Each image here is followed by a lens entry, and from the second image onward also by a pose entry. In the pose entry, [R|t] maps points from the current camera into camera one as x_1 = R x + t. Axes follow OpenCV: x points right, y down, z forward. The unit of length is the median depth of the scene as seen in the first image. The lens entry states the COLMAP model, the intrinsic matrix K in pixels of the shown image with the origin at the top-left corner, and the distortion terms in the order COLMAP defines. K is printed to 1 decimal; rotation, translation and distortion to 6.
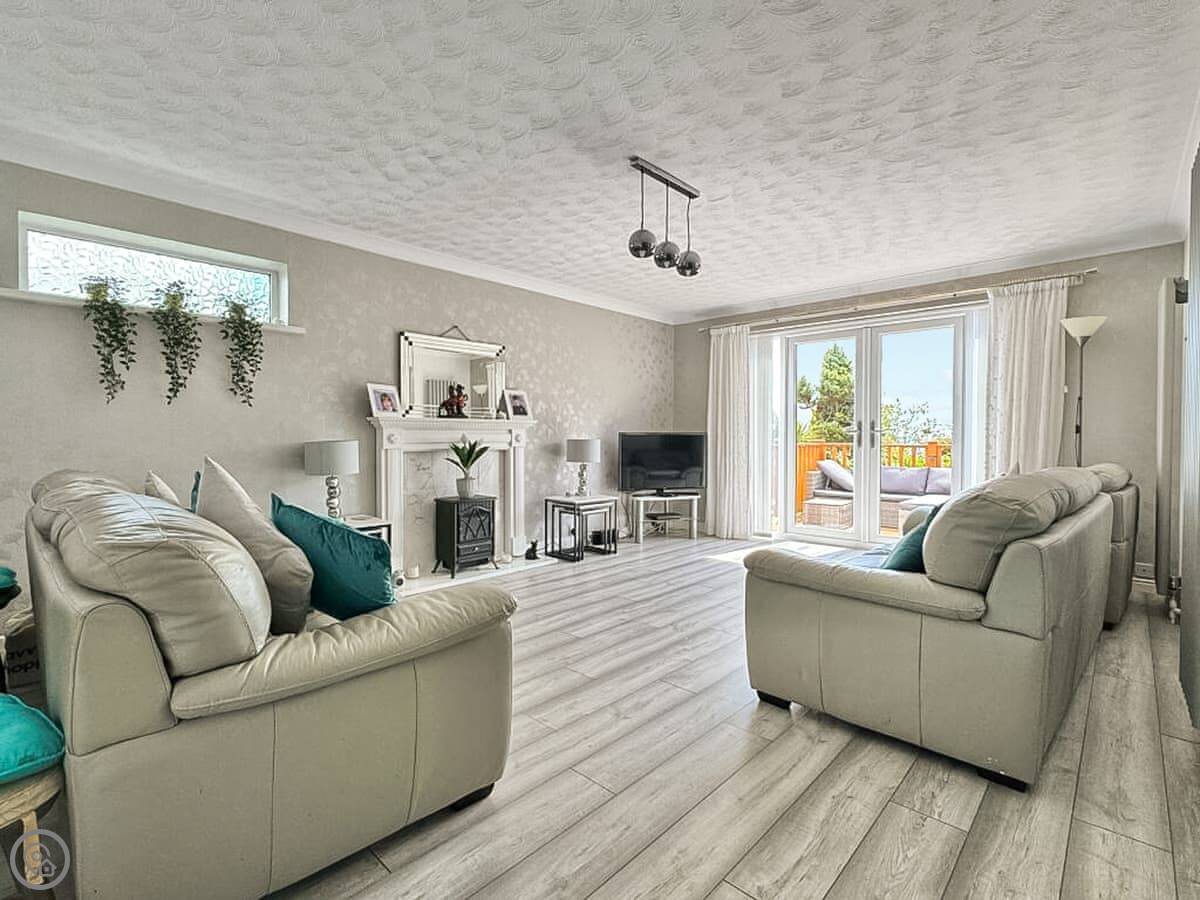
lens RADIAL K [[558.8, 0, 598.0], [0, 558.8, 448.6], [0, 0, 1]] dist [-0.000187, -0.000003]
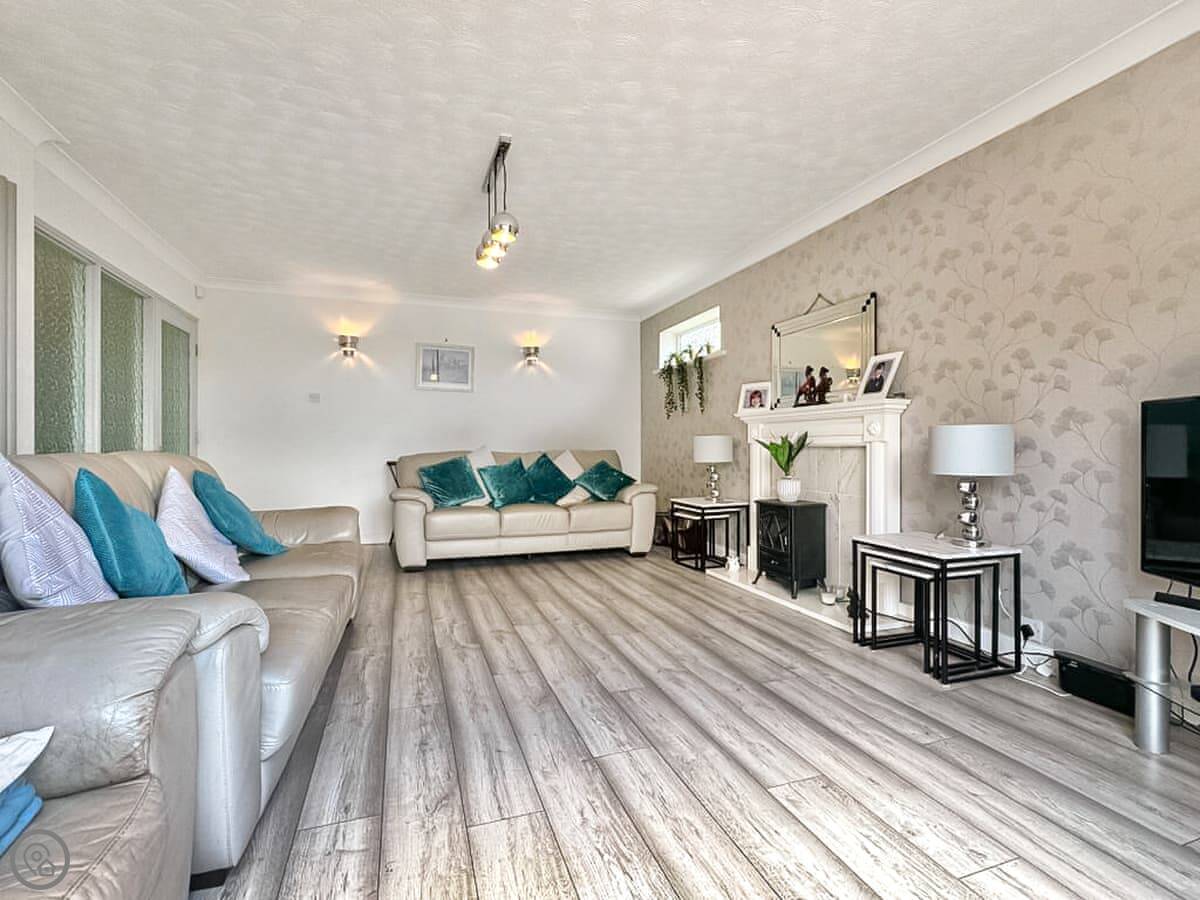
lens RADIAL K [[558.8, 0, 597.0], [0, 558.8, 446.7], [0, 0, 1]] dist [-0.000187, -0.000003]
pose [[-0.455952, 0.000175, -0.890004, 0.698432], [-0.017748, 0.999799, 0.009289, 0.002996], [0.889828, 0.020032, -0.455857, 1.217648]]
